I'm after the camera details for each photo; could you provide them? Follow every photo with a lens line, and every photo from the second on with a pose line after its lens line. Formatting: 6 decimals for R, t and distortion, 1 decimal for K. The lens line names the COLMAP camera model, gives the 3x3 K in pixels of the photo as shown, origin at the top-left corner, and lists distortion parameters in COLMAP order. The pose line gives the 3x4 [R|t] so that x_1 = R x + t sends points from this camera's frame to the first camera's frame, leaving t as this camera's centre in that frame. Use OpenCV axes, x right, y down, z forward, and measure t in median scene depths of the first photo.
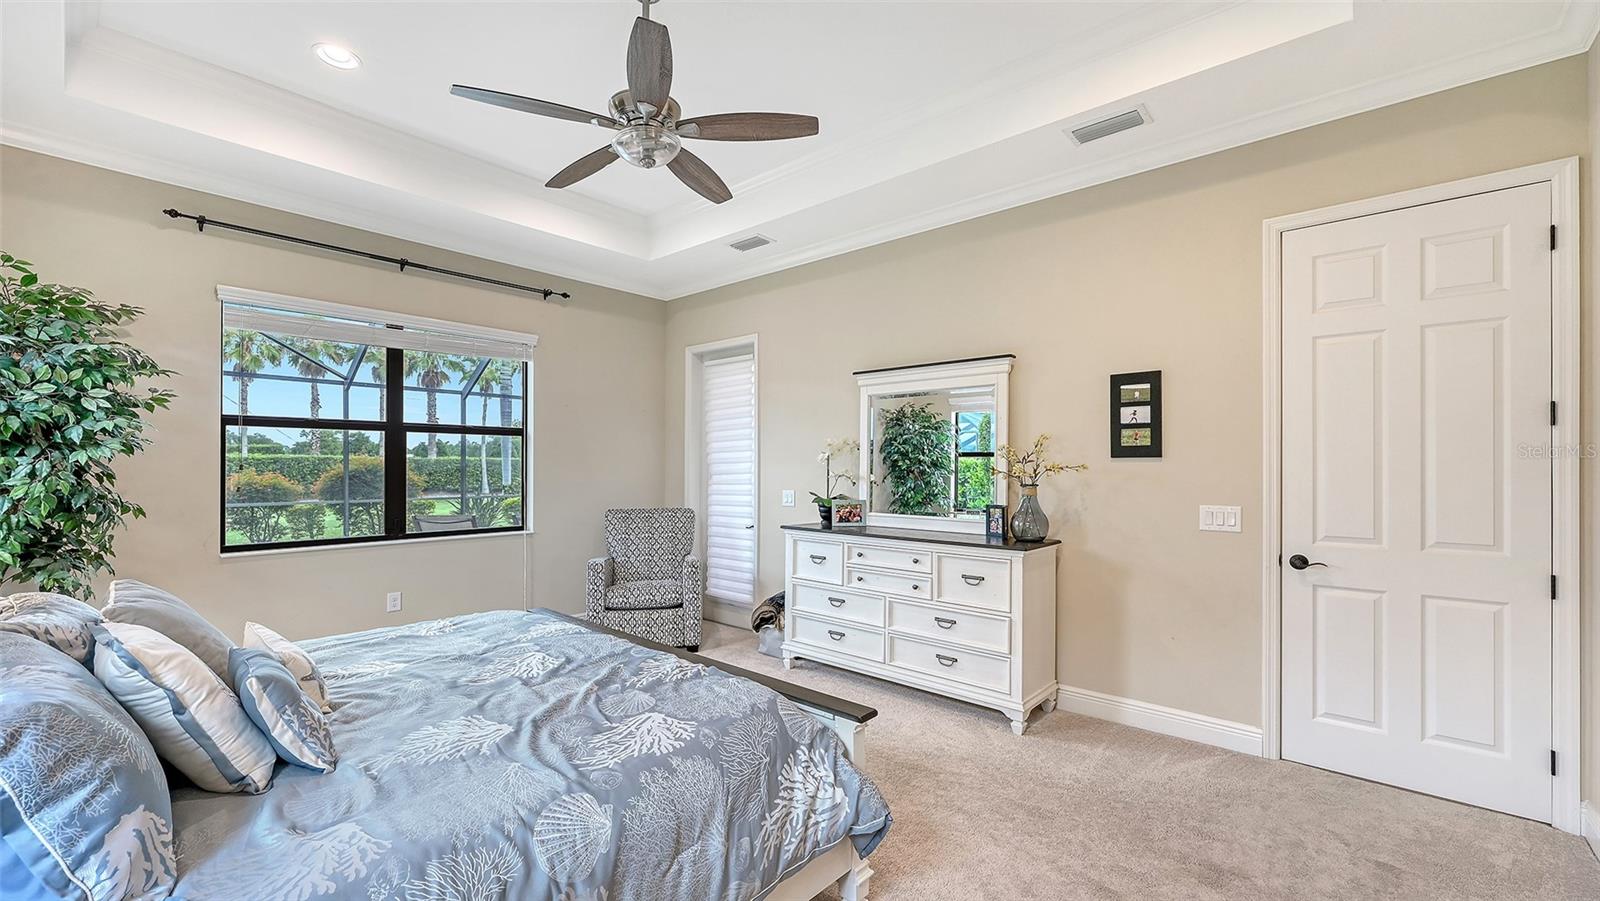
lens RADIAL K [[644.8, 0, 835.3], [0, 644.8, 458.5], [0, 0, 1]] dist [-0.002378, -0.000412]
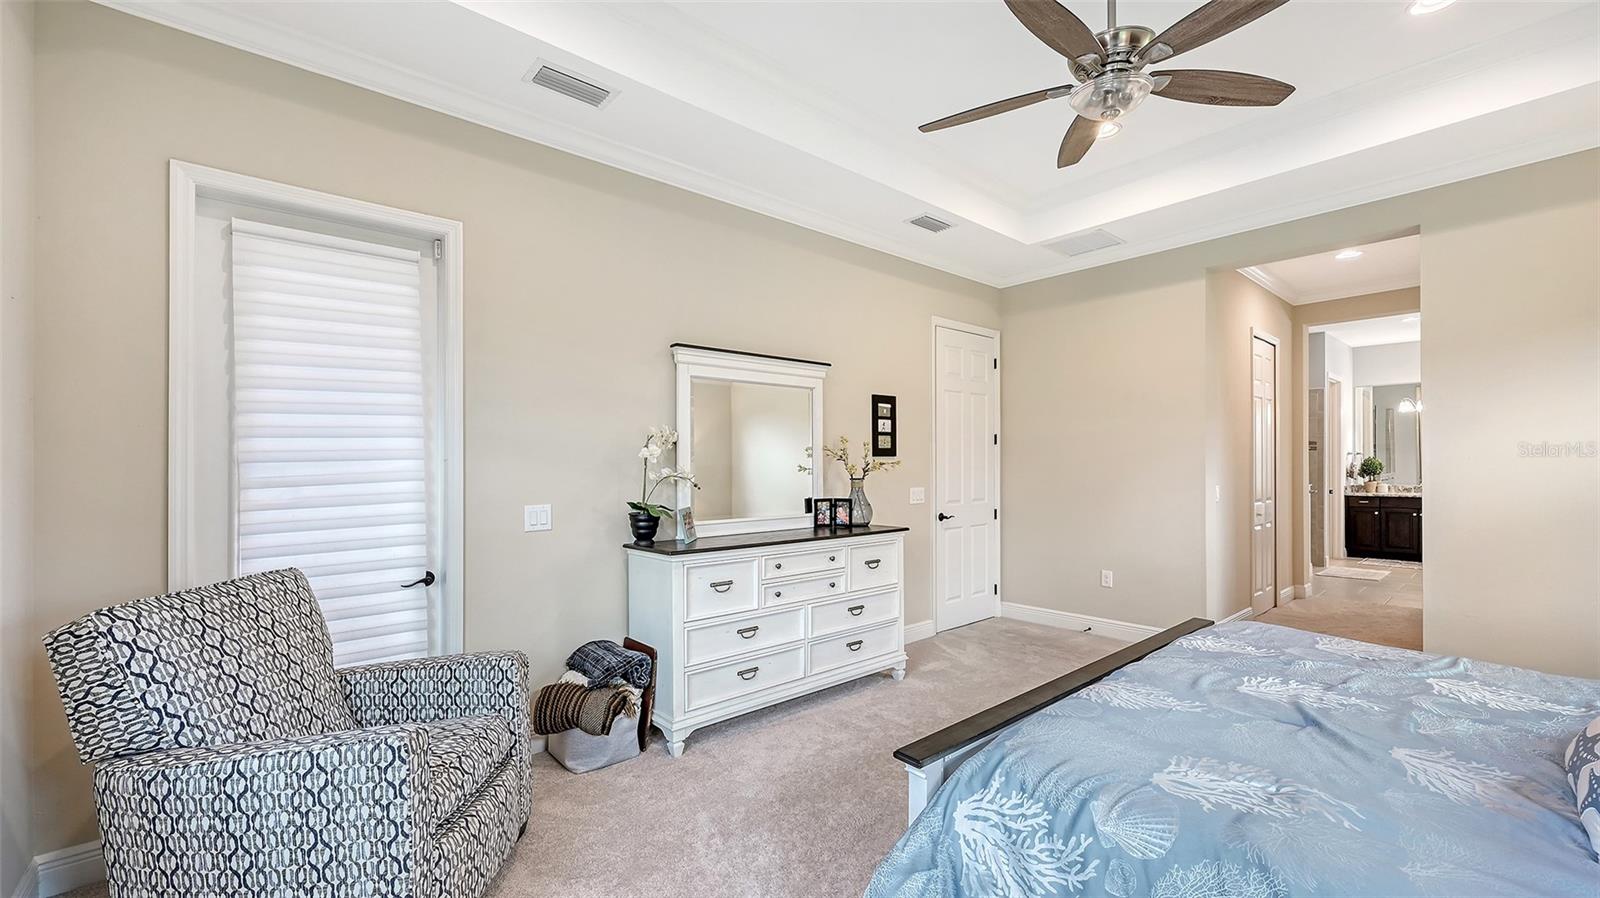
lens RADIAL K [[644.8, 0, 800.9], [0, 644.8, 463.2], [0, 0, 1]] dist [-0.002378, -0.000412]
pose [[0.160407, 0.000176, 0.987051, -0.914491], [-0.002124, 0.999998, 0.000167, 0.012303], [-0.987049, -0.002123, 0.160407, 0.940218]]
